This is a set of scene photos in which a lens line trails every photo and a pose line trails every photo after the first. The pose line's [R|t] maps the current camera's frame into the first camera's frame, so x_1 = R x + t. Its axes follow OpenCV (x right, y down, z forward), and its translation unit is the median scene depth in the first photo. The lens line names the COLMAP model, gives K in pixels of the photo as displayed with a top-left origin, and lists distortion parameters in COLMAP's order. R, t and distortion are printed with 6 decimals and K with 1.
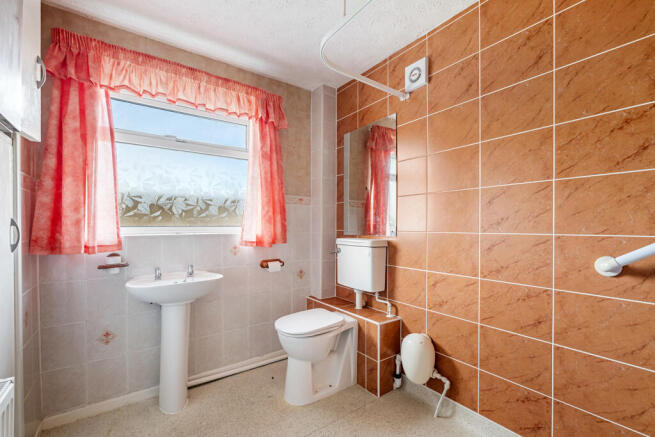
lens RADIAL K [[279.7, 0, 331.8], [0, 279.7, 221.6], [0, 0, 1]] dist [-0.001443, -0.000178]
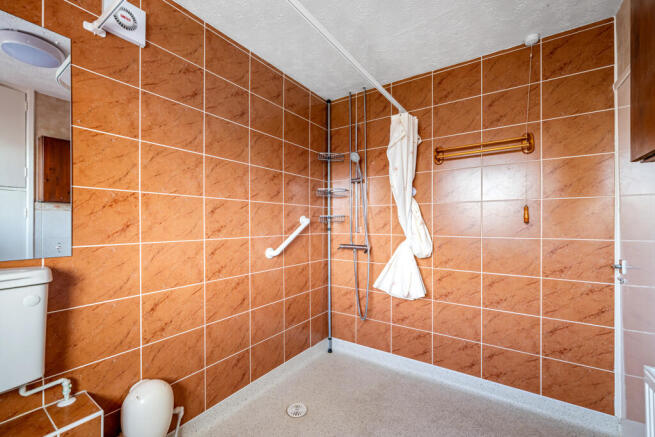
lens RADIAL K [[279.7, 0, 331.0], [0, 279.7, 223.2], [0, 0, 1]] dist [-0.001443, -0.000178]
pose [[-0.345820, 0.014350, 0.938191, -0.641227], [-0.000430, 0.999881, -0.015452, -0.005550], [-0.938301, -0.005747, -0.345772, 0.926727]]
